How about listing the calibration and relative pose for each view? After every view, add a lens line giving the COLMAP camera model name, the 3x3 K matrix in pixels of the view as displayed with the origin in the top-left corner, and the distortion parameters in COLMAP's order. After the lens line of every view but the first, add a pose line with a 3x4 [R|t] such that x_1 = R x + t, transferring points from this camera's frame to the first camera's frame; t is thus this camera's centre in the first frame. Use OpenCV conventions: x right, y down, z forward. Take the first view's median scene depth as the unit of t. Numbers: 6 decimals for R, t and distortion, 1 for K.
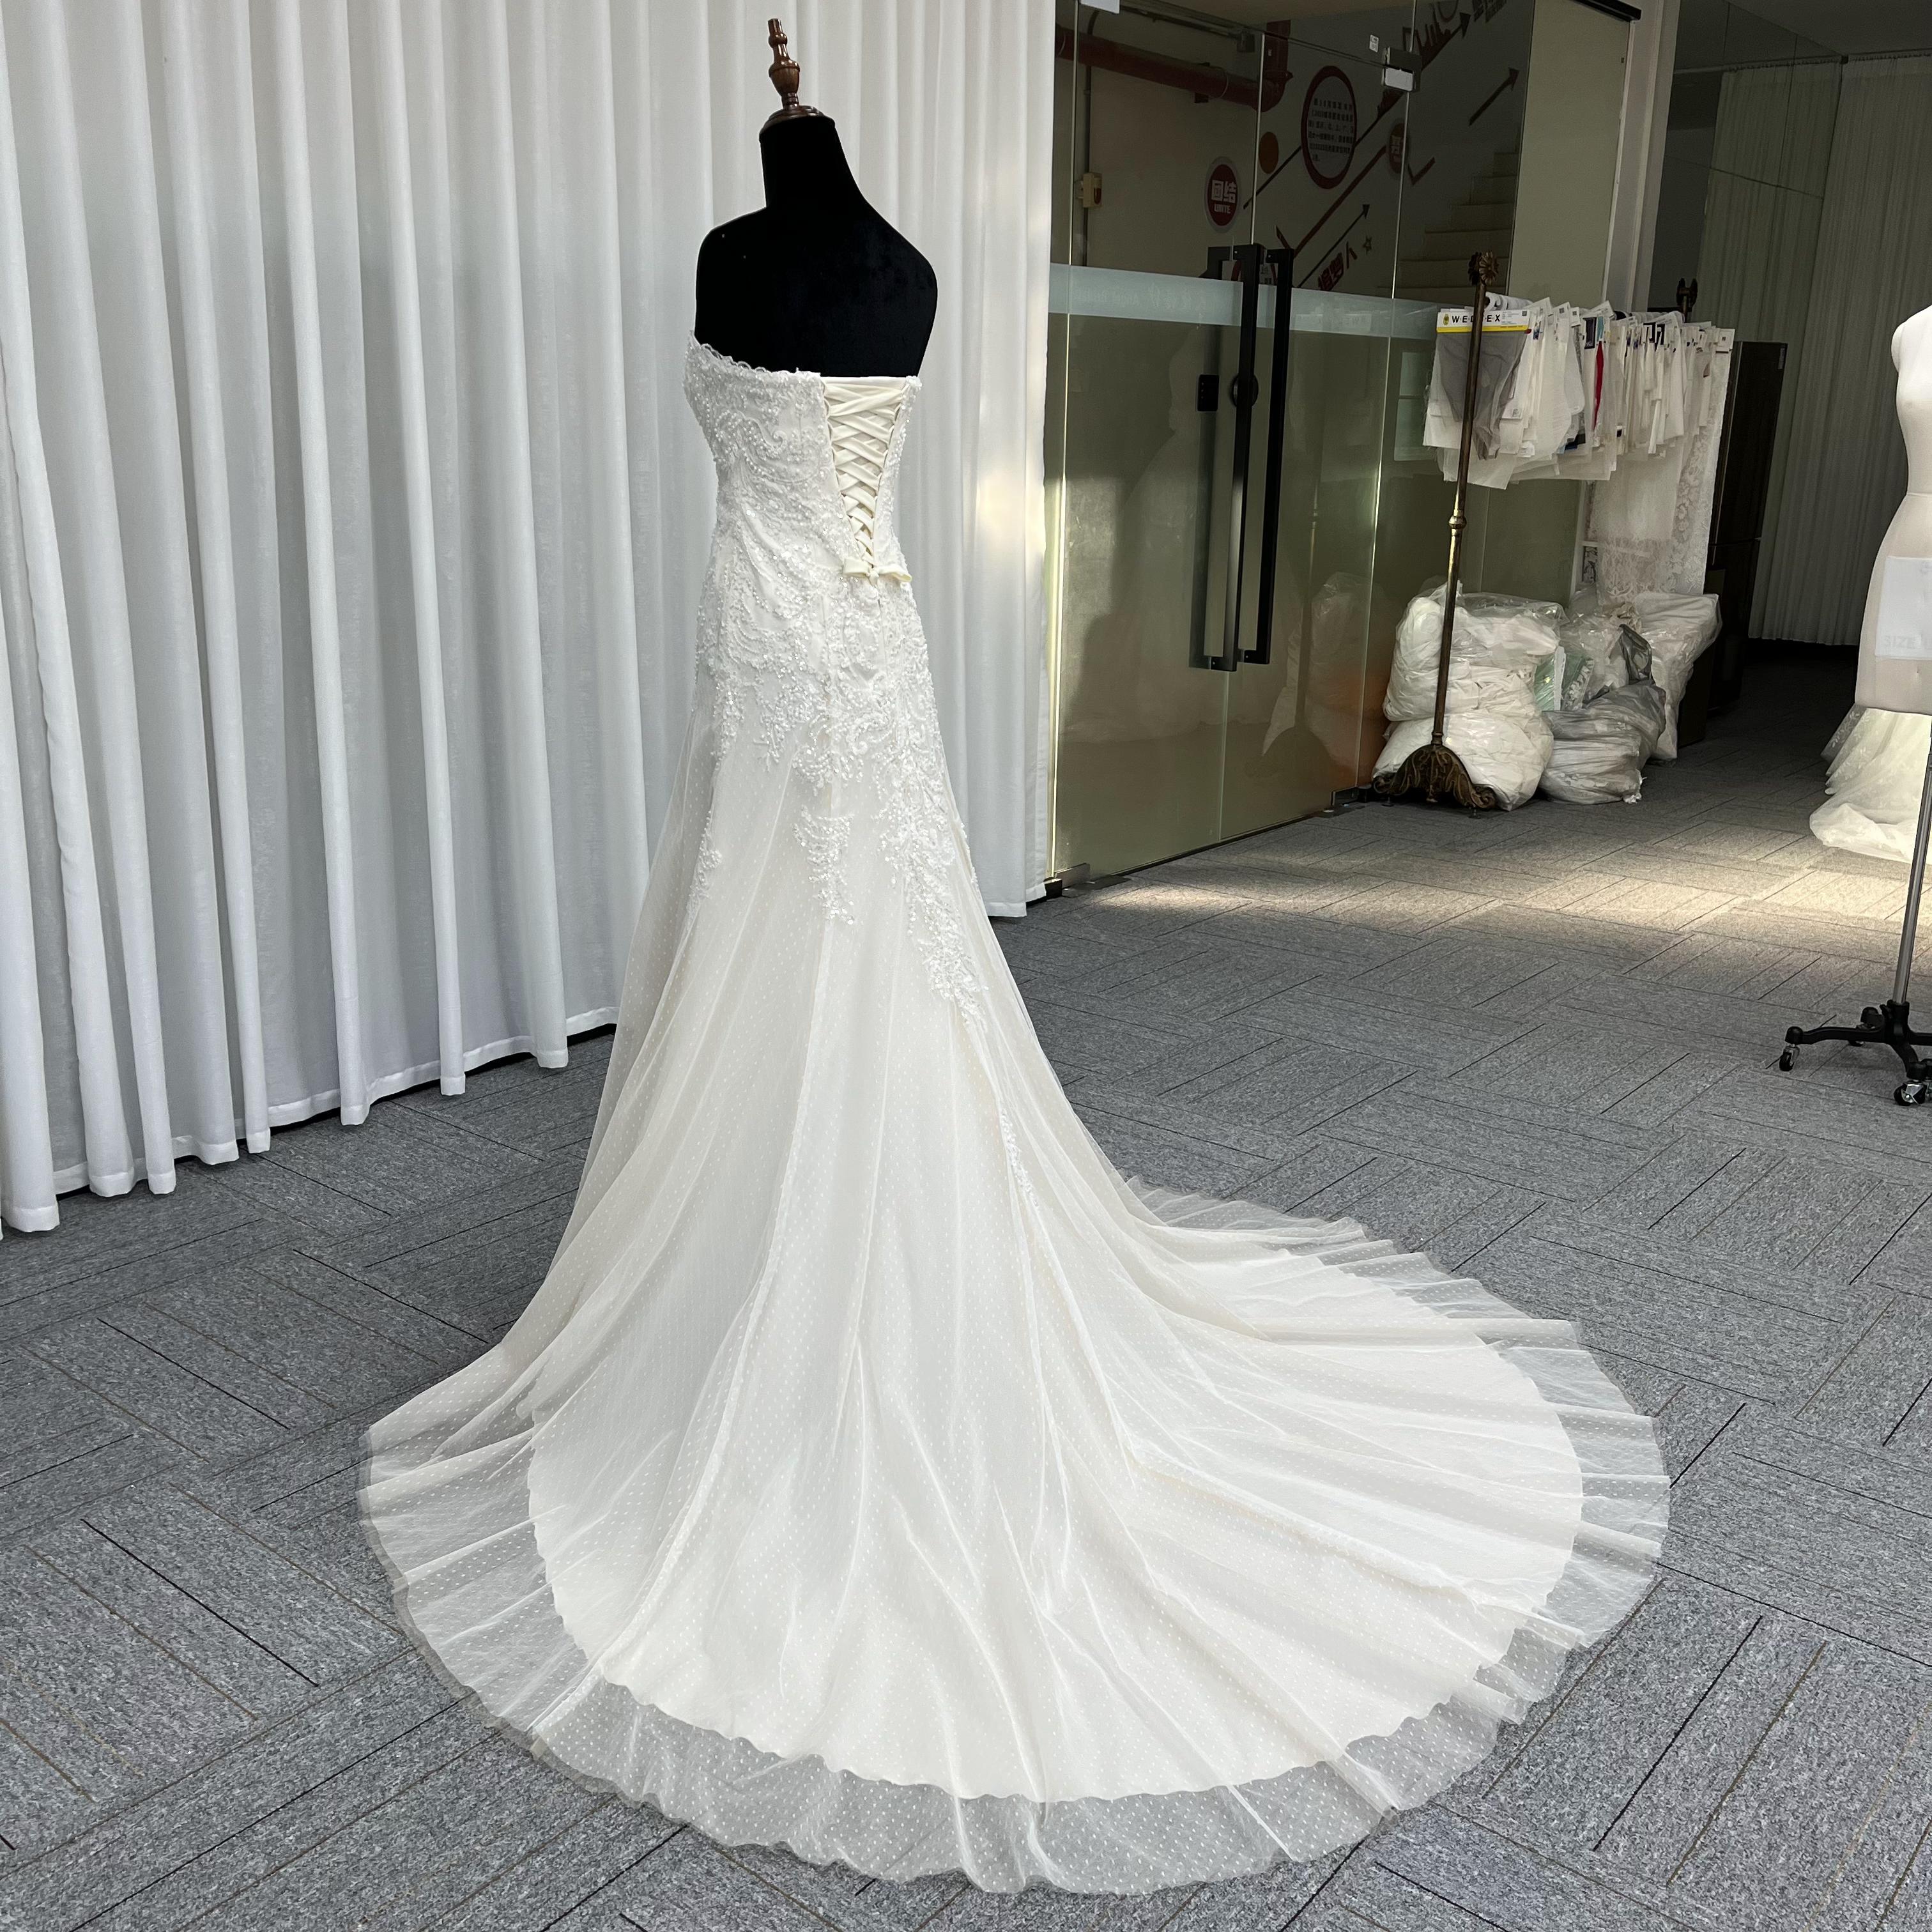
lens RADIAL K [[1977.0, 0, 976.2], [0, 1977.0, 984.7], [0, 0, 1]] dist [0.017429, 0.000000]
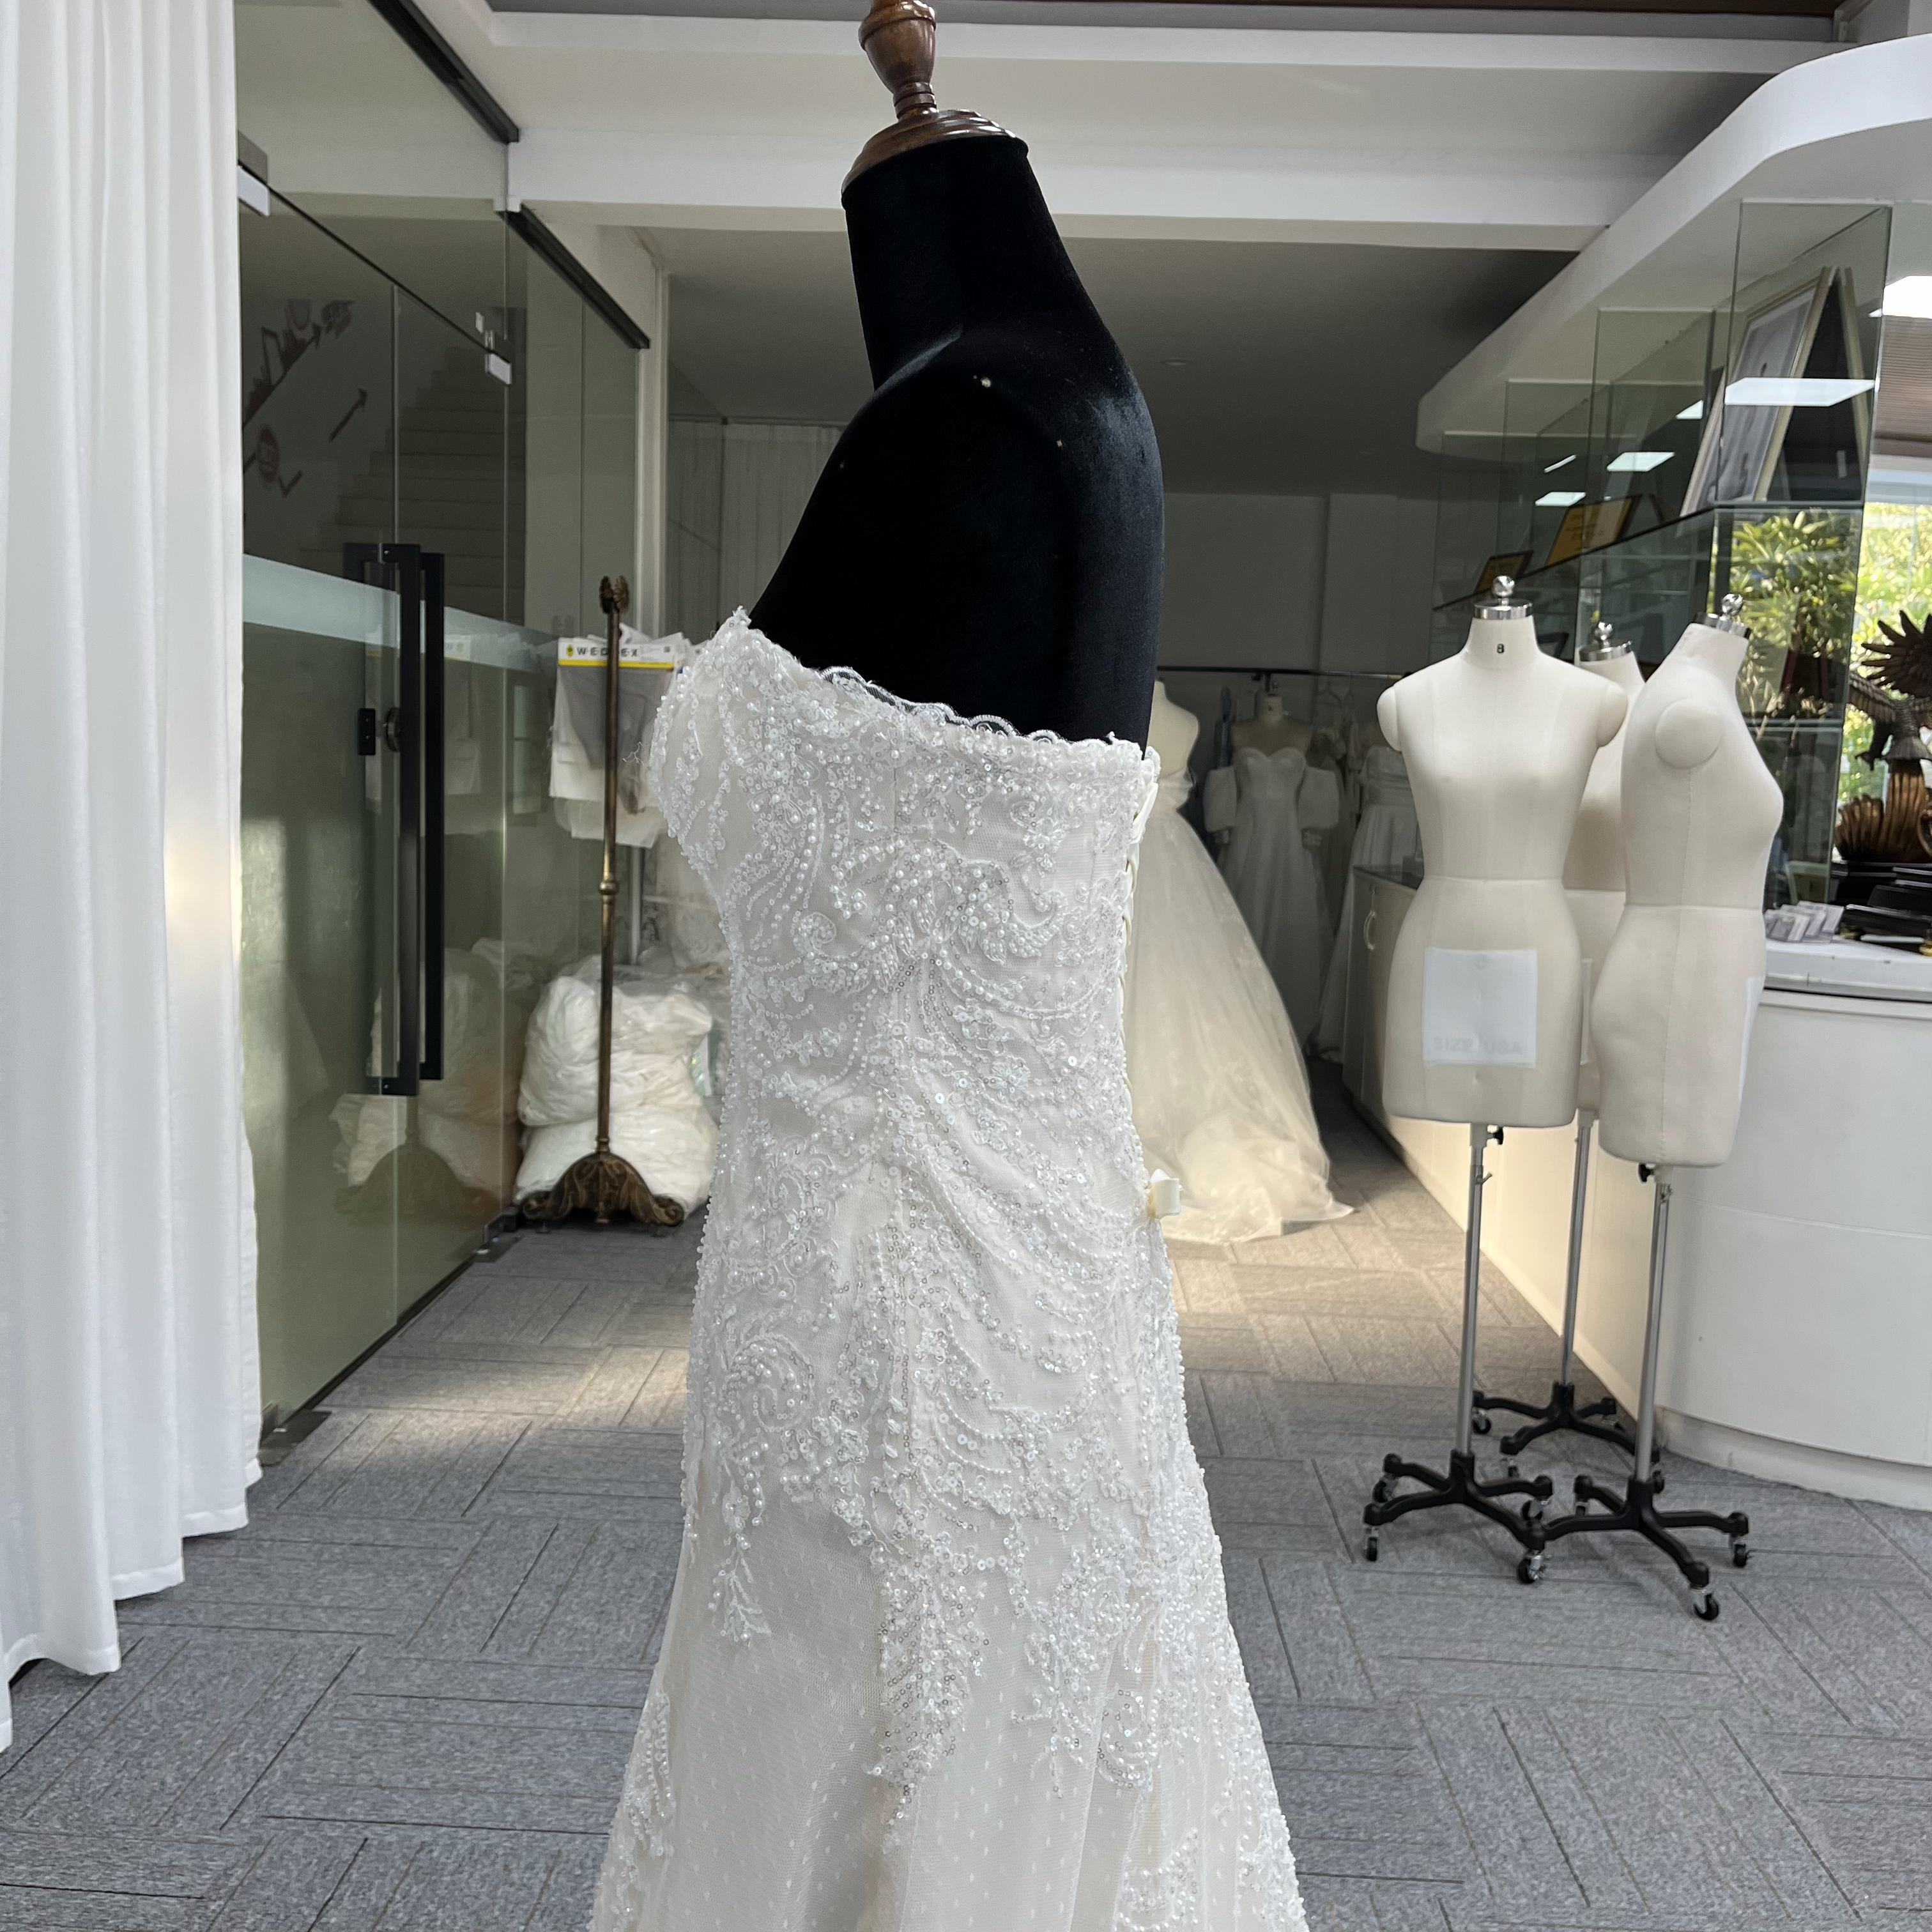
lens RADIAL K [[1977.0, 0, 994.2], [0, 1977.0, 987.5], [0, 0, 1]] dist [0.017429, 0.000000]
pose [[0.800287, -0.055357, 0.597056, -0.139932], [0.146635, 0.983564, -0.105355, -0.091416], [-0.581411, 0.171864, 0.795251, 0.287695]]
